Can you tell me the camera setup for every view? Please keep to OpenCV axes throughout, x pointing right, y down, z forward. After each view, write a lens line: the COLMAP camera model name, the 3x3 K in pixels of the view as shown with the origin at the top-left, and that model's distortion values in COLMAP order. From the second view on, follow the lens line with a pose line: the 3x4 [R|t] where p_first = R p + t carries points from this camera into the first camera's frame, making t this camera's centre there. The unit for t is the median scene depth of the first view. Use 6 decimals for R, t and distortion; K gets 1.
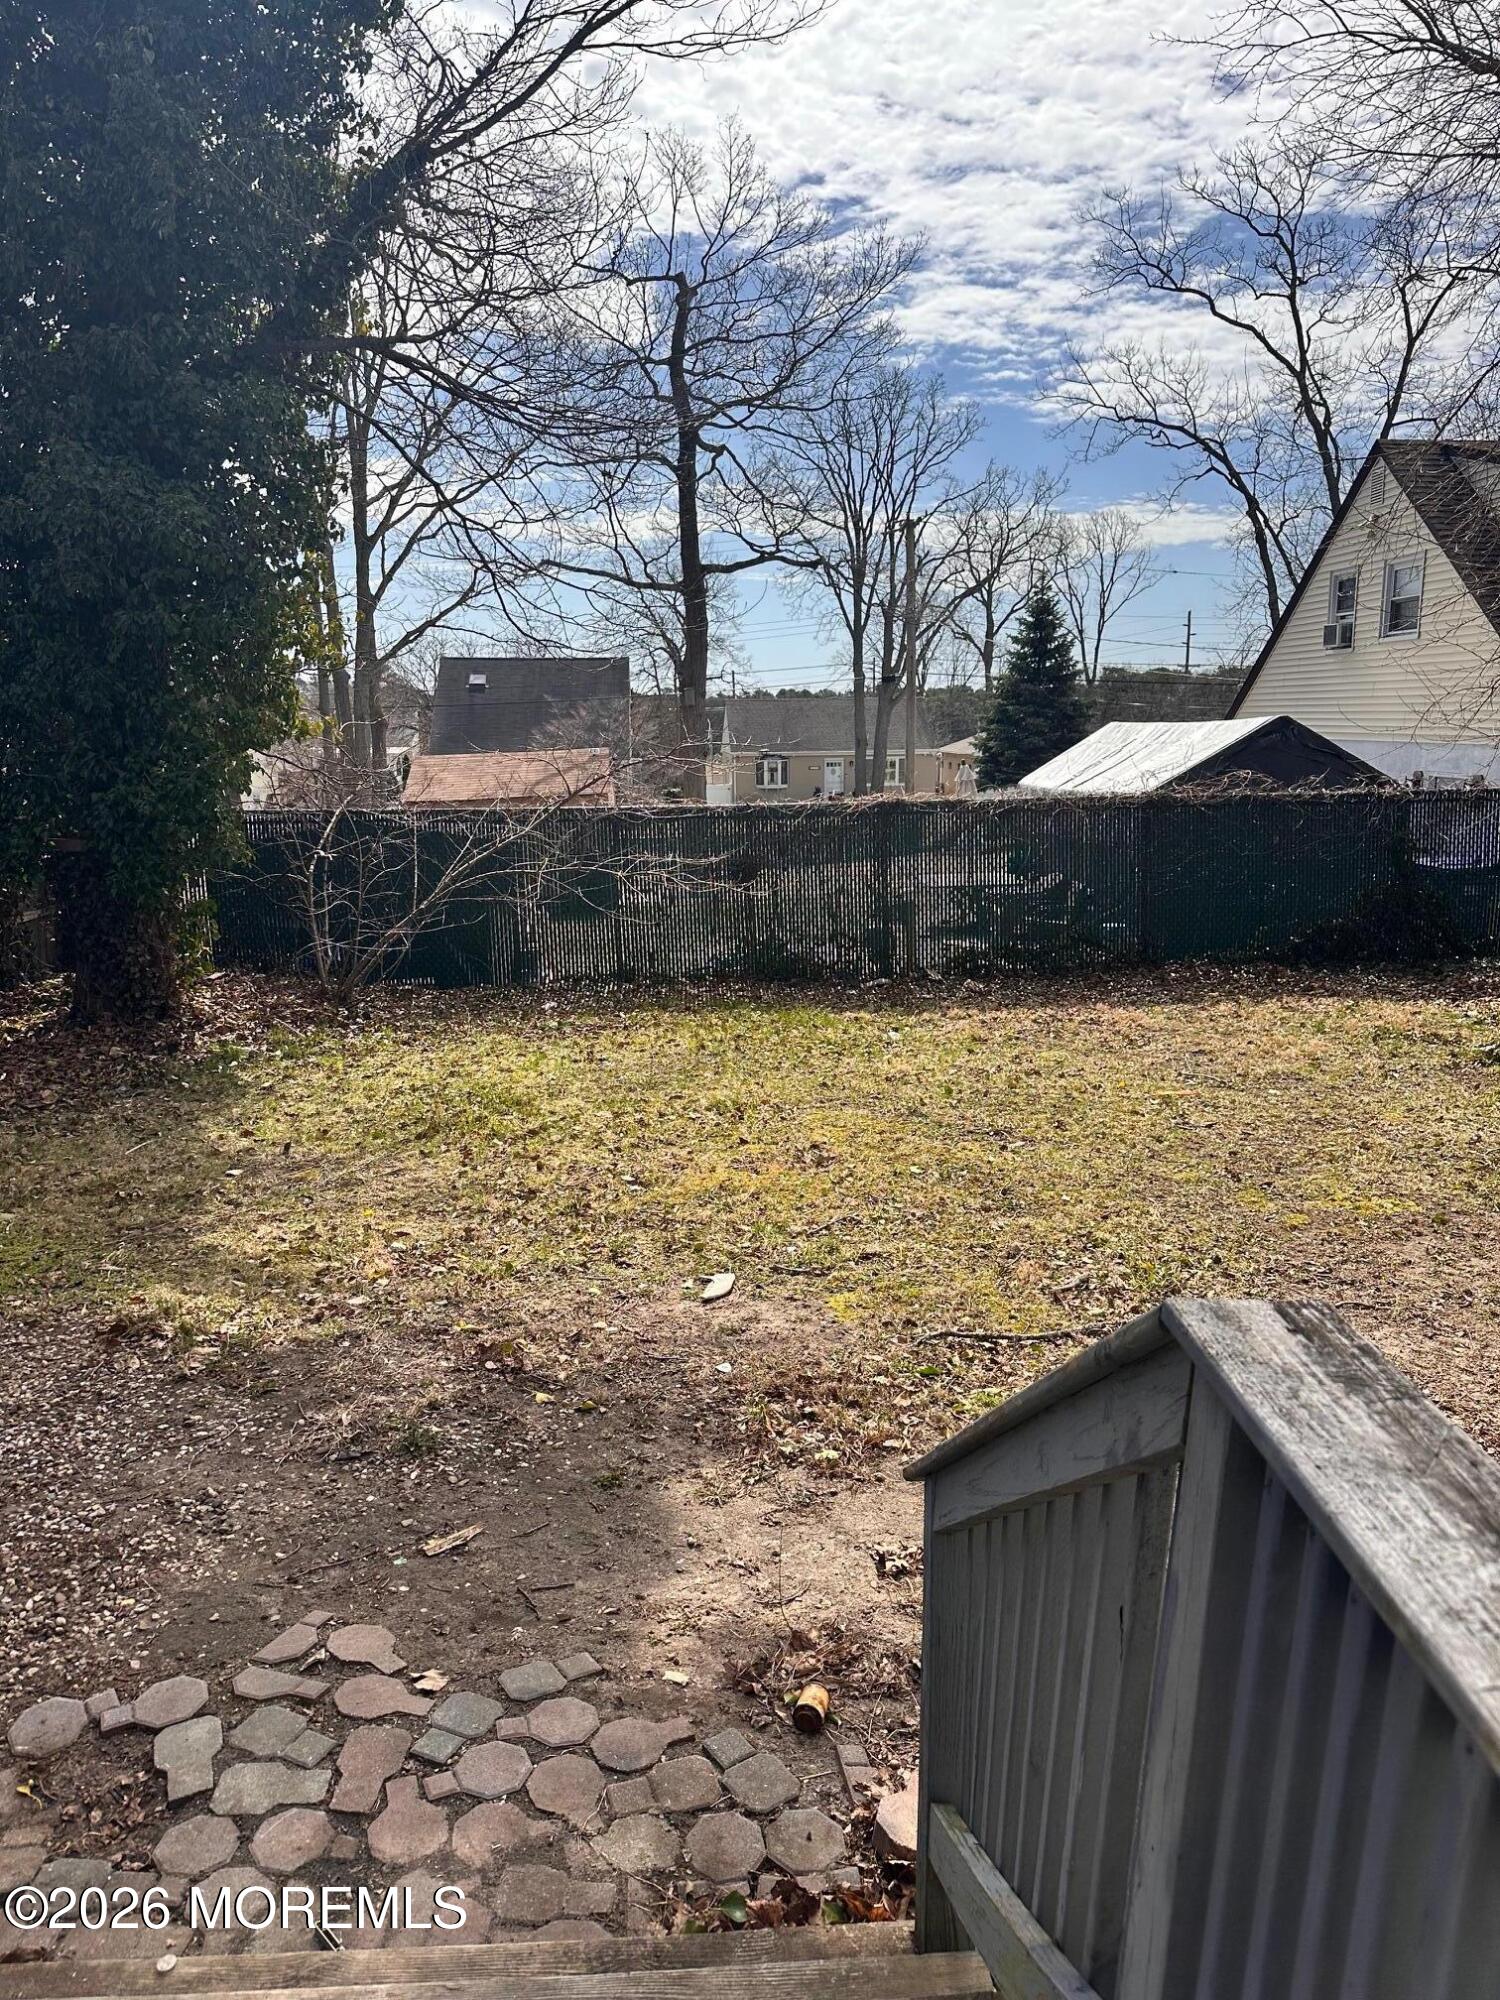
lens RADIAL K [[1396.1, 0, 742.9], [0, 1396.1, 1035.7], [0, 0, 1]] dist [0.002537, -0.017245]
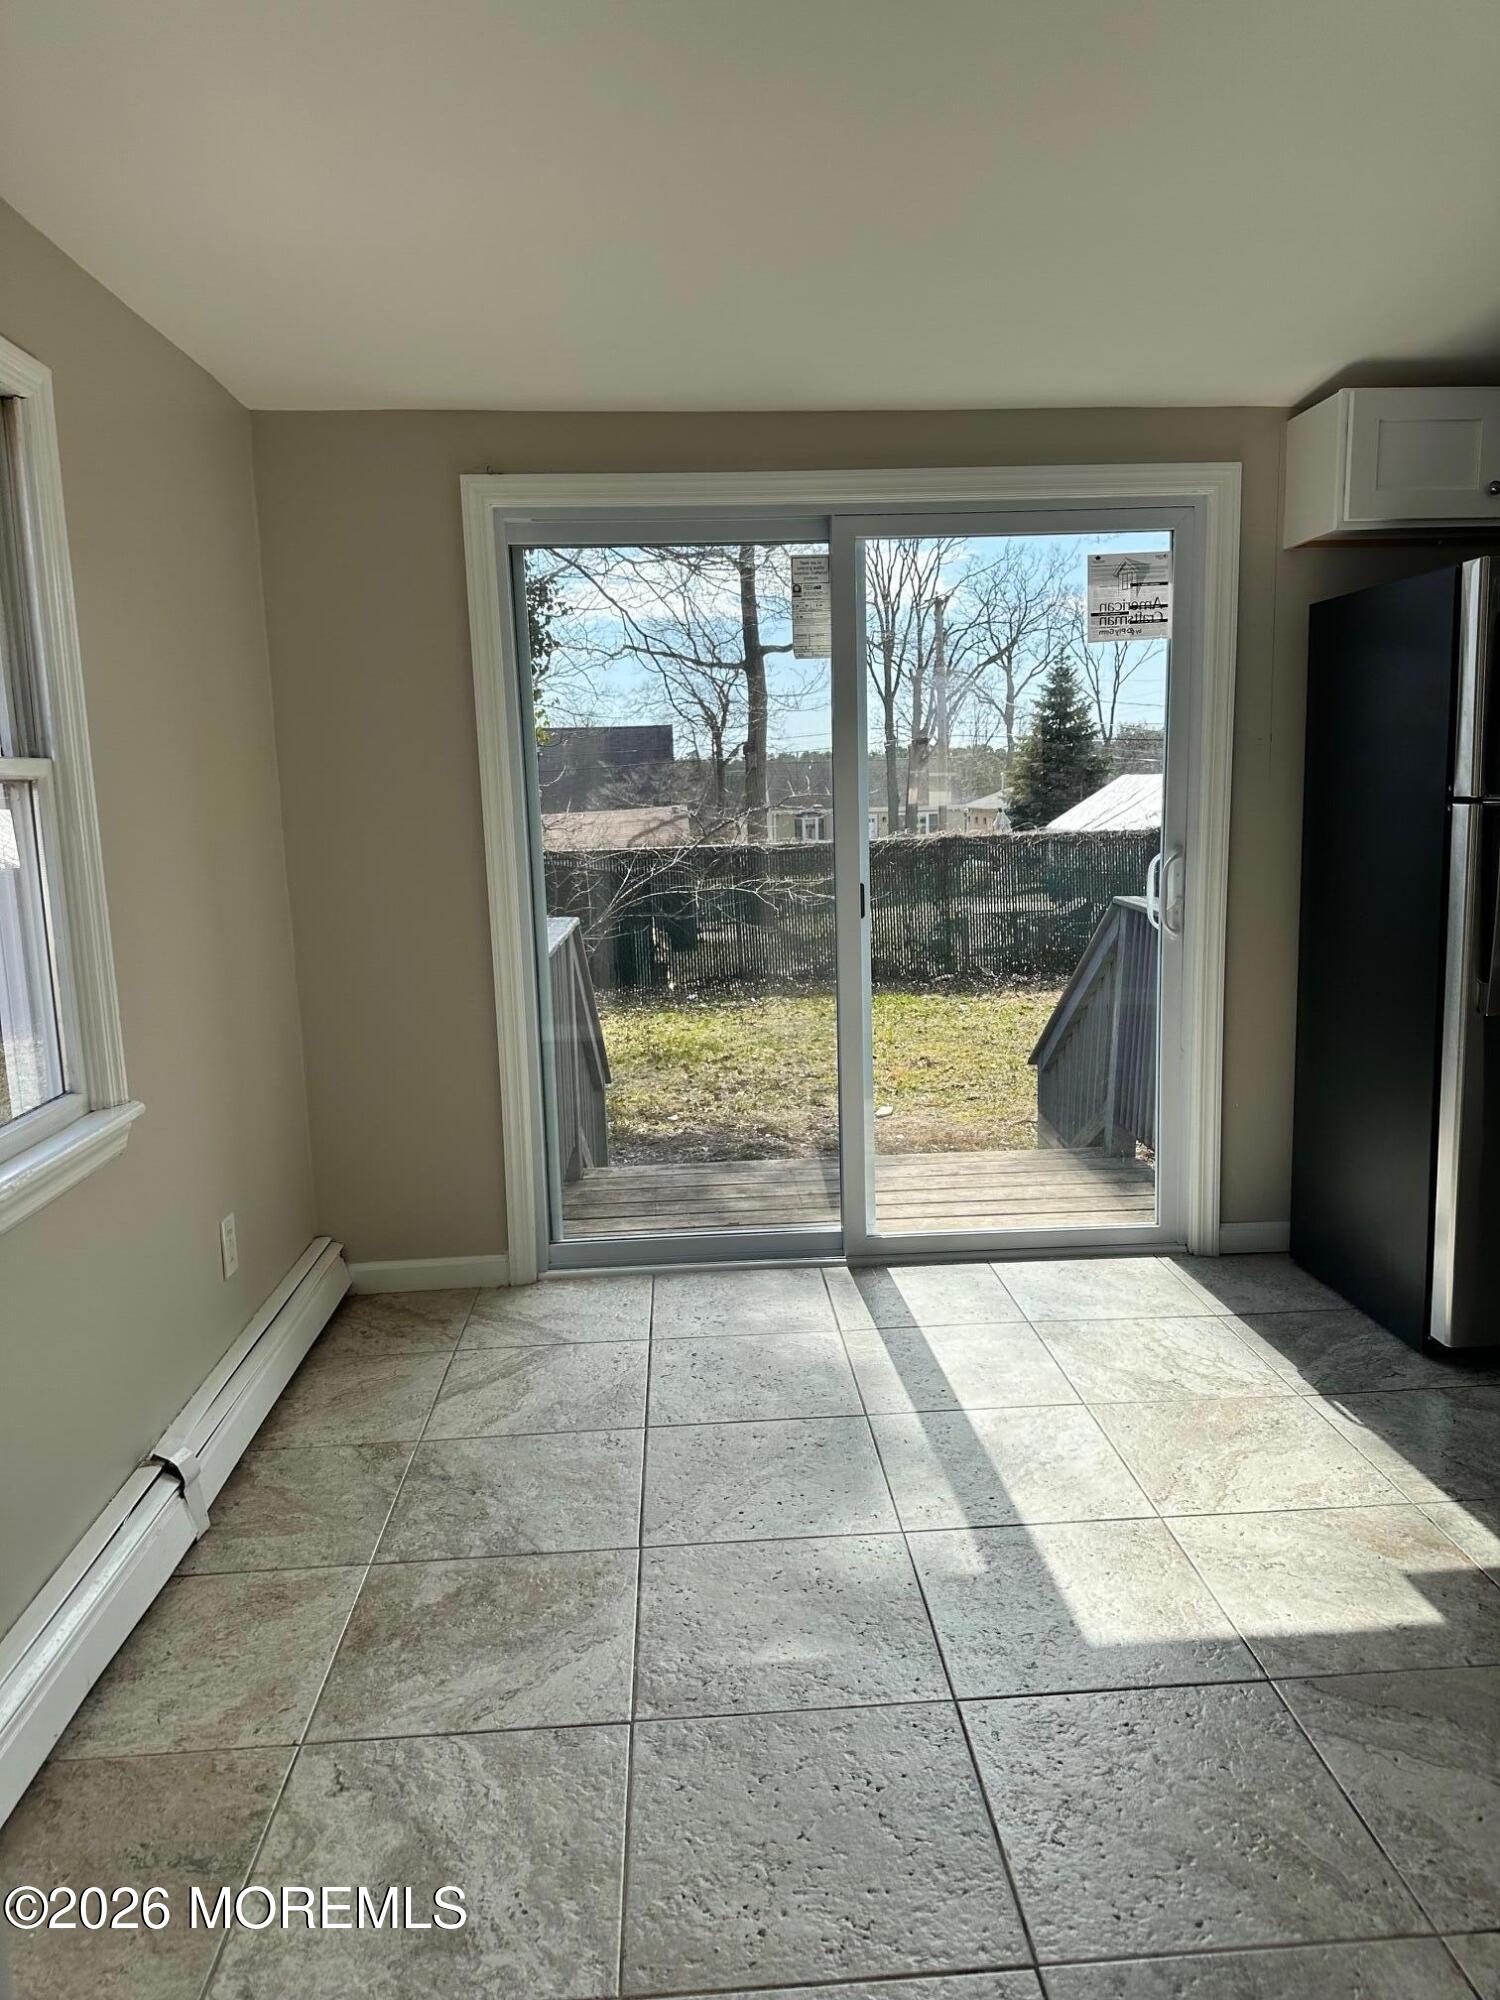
lens RADIAL K [[1397.9, 0, 750.0], [0, 1397.9, 1000.0], [0, 0, 1]] dist [0.049375, -0.096829]
pose [[0.999822, -0.014312, -0.012263, -0.125992], [0.013442, 0.997570, -0.068357, 0.129934], [0.013212, 0.068180, 0.997586, -0.541794]]
